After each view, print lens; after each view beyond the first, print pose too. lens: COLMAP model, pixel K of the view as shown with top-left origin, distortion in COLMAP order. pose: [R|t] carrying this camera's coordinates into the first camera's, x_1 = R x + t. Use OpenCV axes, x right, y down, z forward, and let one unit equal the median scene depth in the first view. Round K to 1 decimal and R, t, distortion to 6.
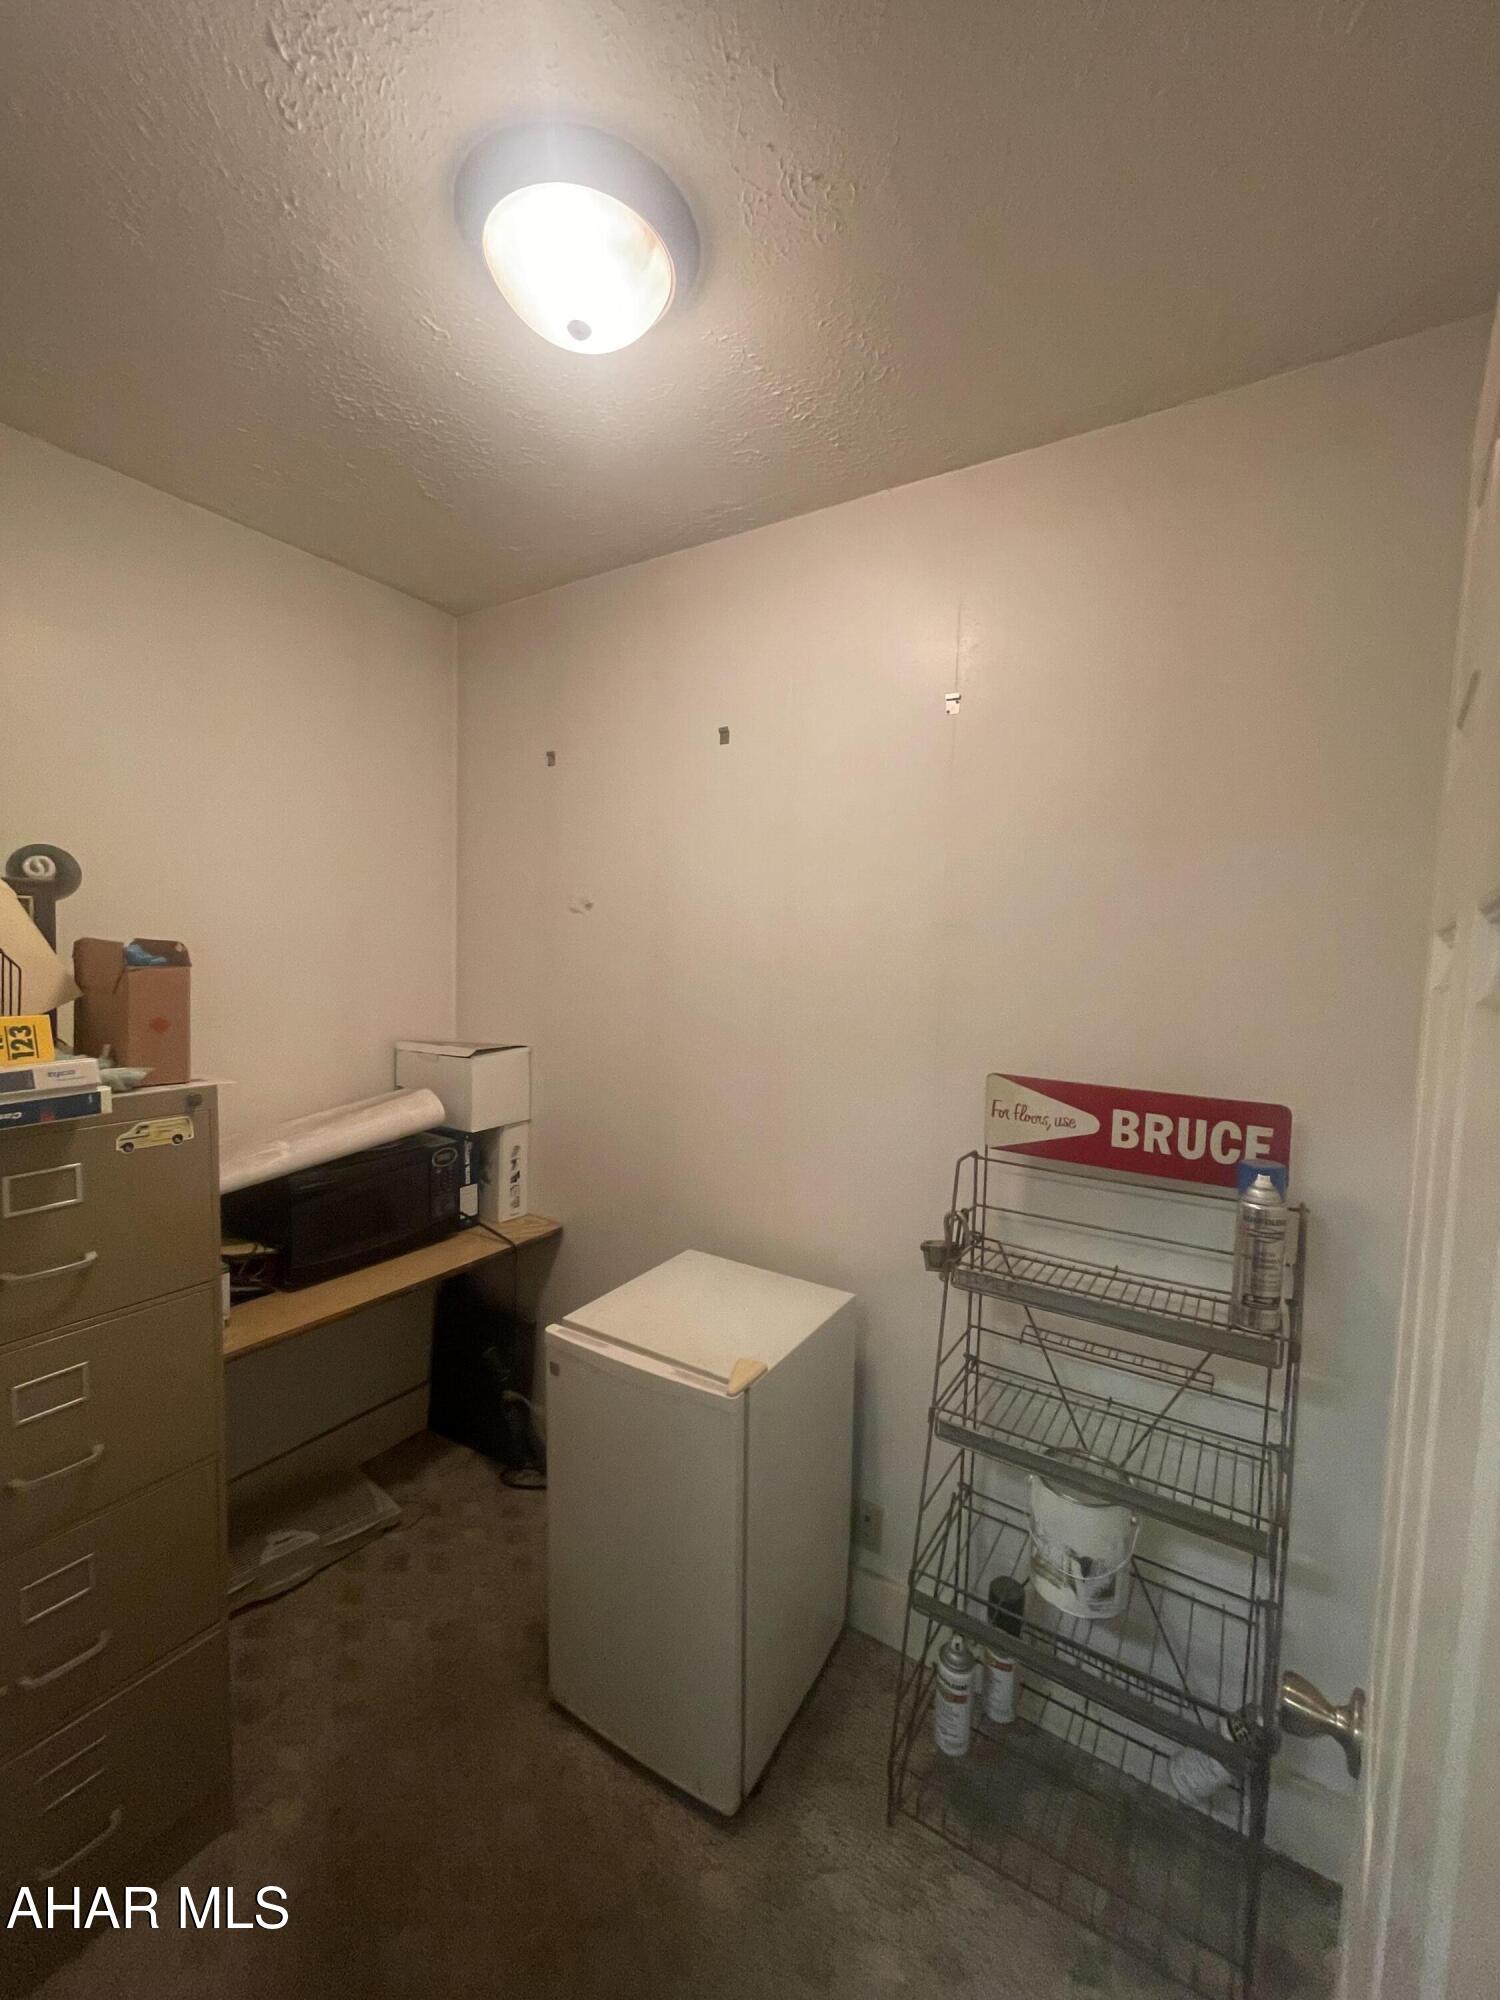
lens RADIAL K [[809.0, 0, 754.9], [0, 809.0, 999.7], [0, 0, 1]] dist [-0.001351, -0.001036]
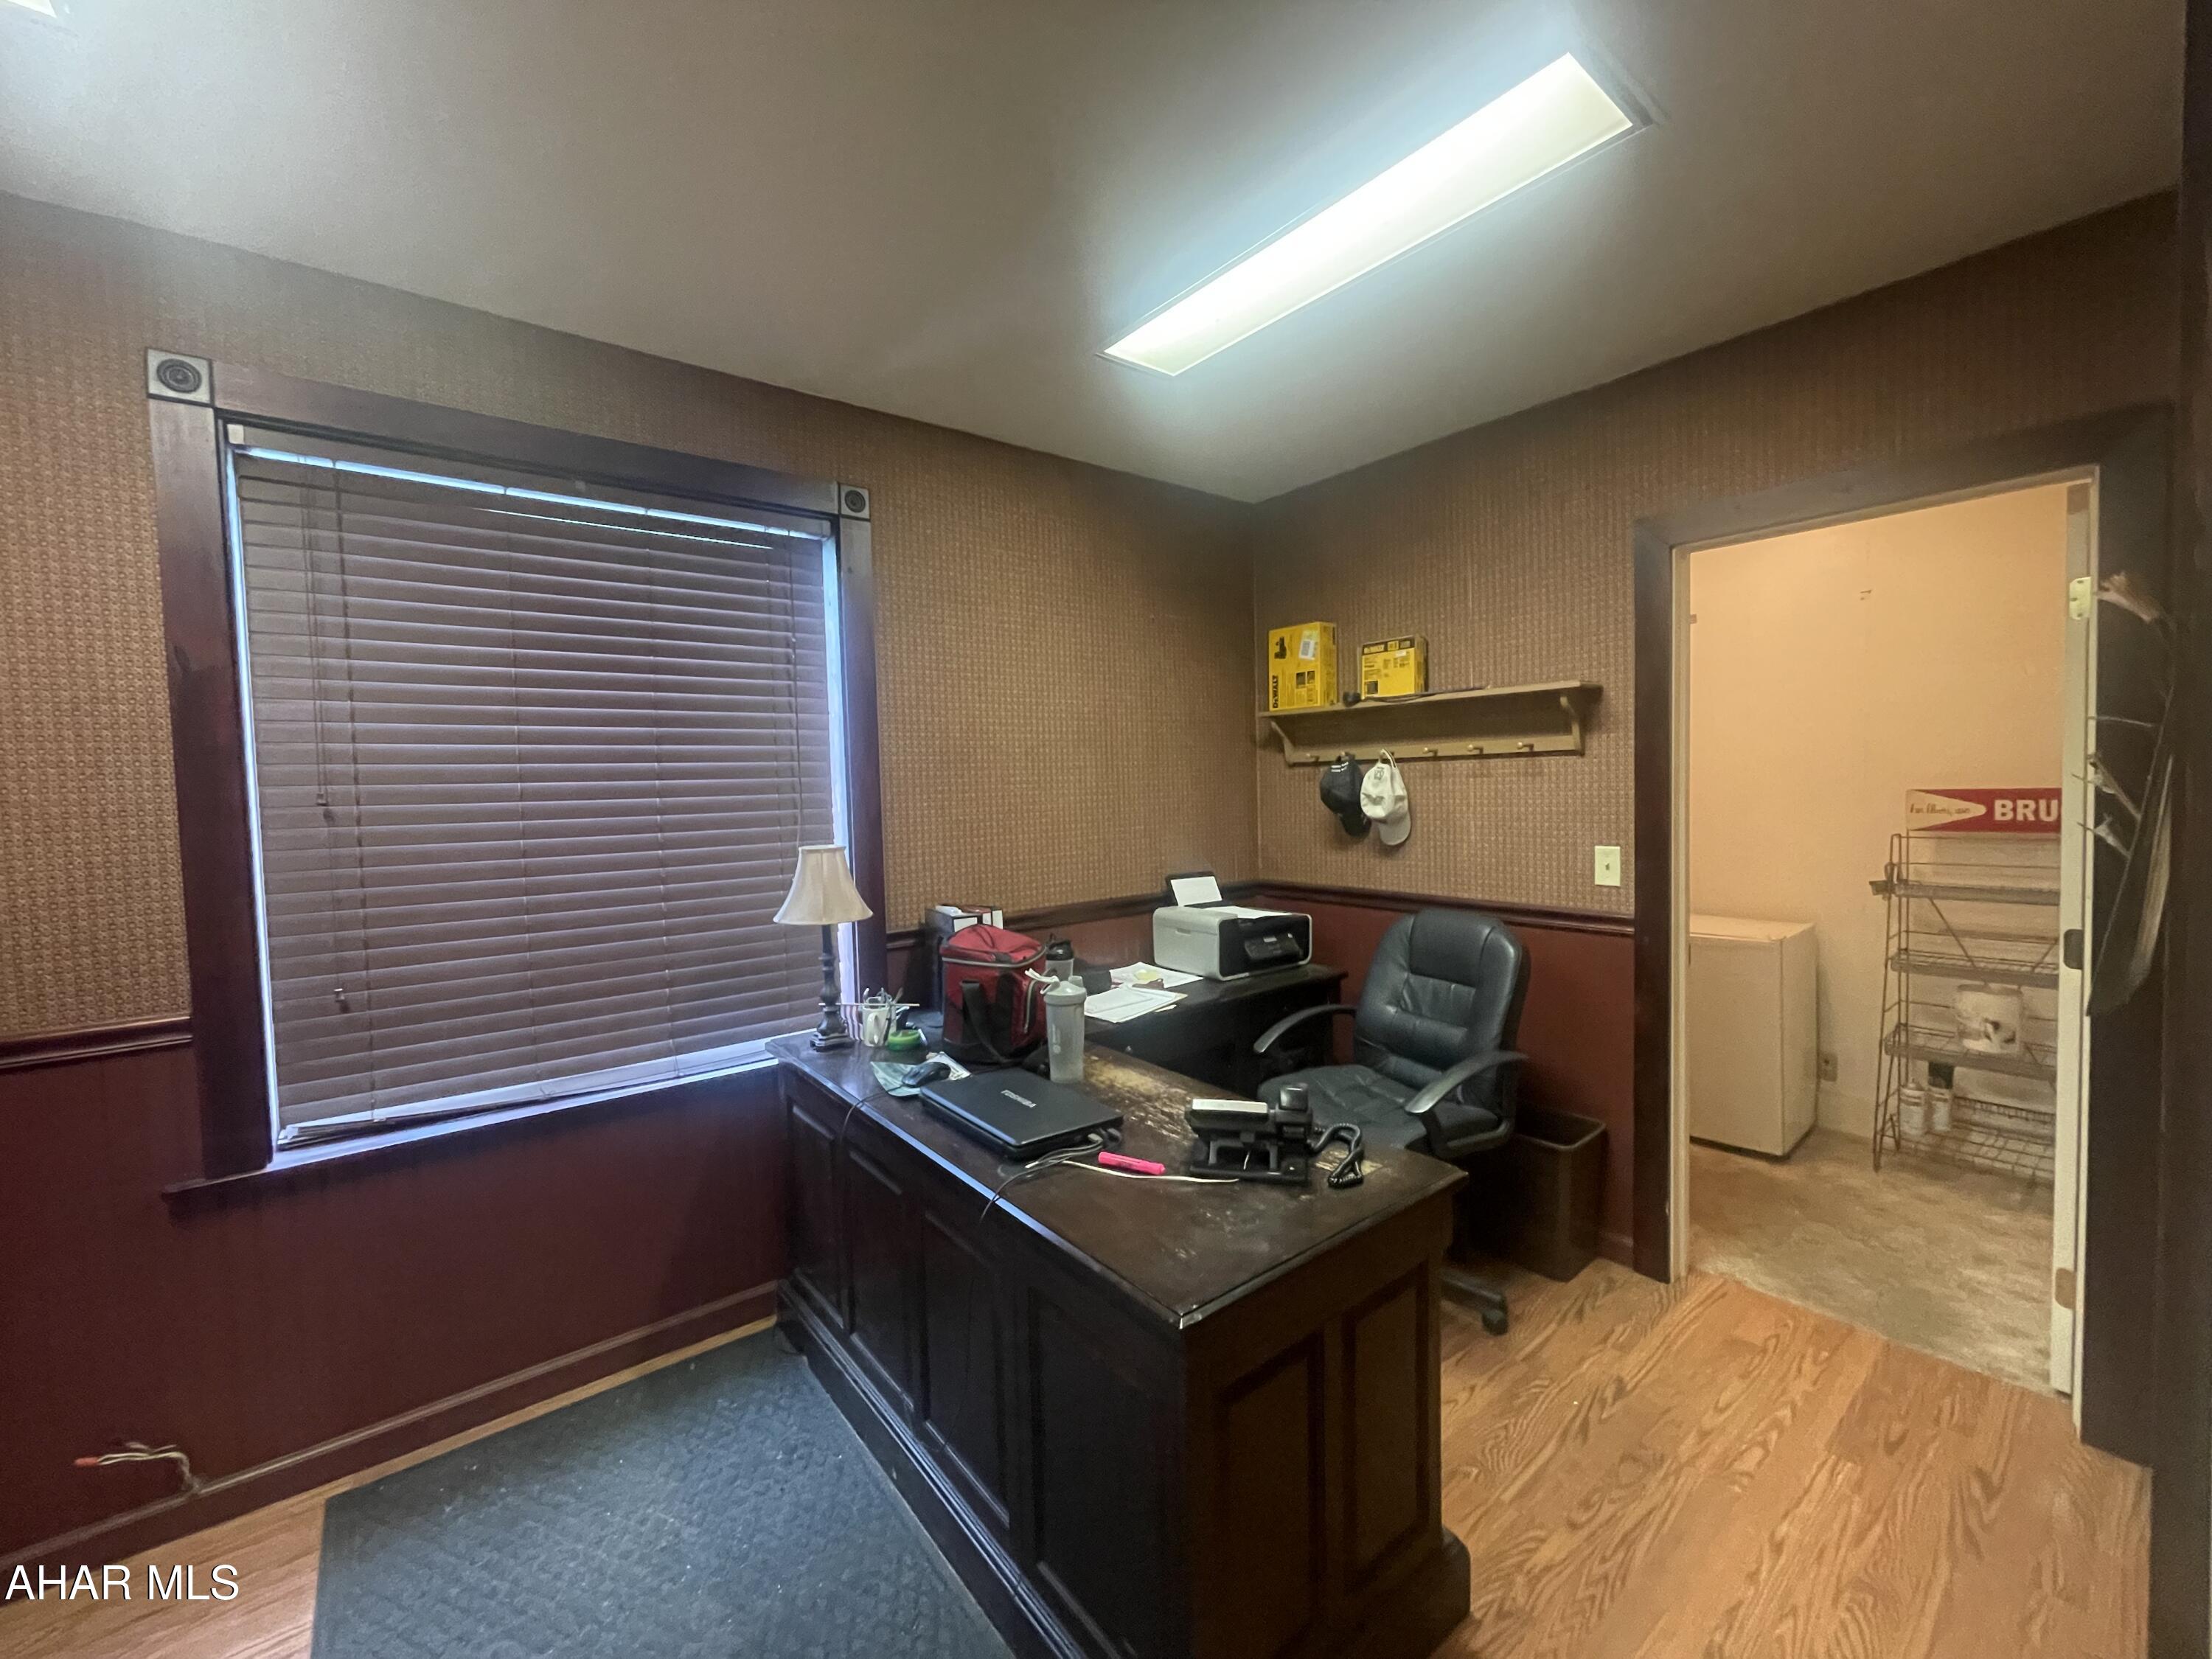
lens RADIAL K [[894.7, 0, 1112.4], [0, 894.7, 819.0], [0, 0, 1]] dist [-0.001351, -0.001036]
pose [[0.949443, -0.035864, -0.311886, -0.865071], [0.022172, 0.998633, -0.047336, 0.233994], [0.313157, 0.038028, 0.948940, -1.621164]]
